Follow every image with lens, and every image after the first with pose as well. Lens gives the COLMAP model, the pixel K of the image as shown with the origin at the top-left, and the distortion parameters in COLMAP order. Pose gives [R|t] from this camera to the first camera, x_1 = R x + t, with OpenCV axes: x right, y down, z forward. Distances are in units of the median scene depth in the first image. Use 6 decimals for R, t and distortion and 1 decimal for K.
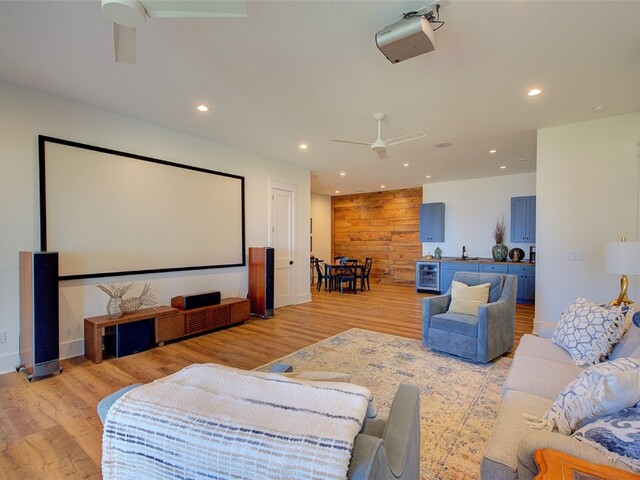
lens RADIAL K [[321.3, 0, 335.1], [0, 321.3, 243.6], [0, 0, 1]] dist [-0.003084, 0.000485]
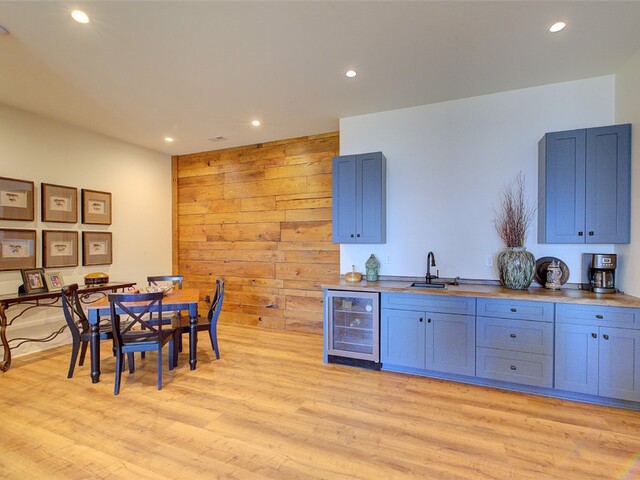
lens RADIAL K [[321.3, 0, 335.1], [0, 321.3, 243.6], [0, 0, 1]] dist [-0.003084, 0.000485]
pose [[0.972405, -0.001042, 0.233297, 0.143871], [0.002523, 0.999979, -0.006050, -0.001683], [-0.233285, 0.006472, 0.972387, 0.502328]]
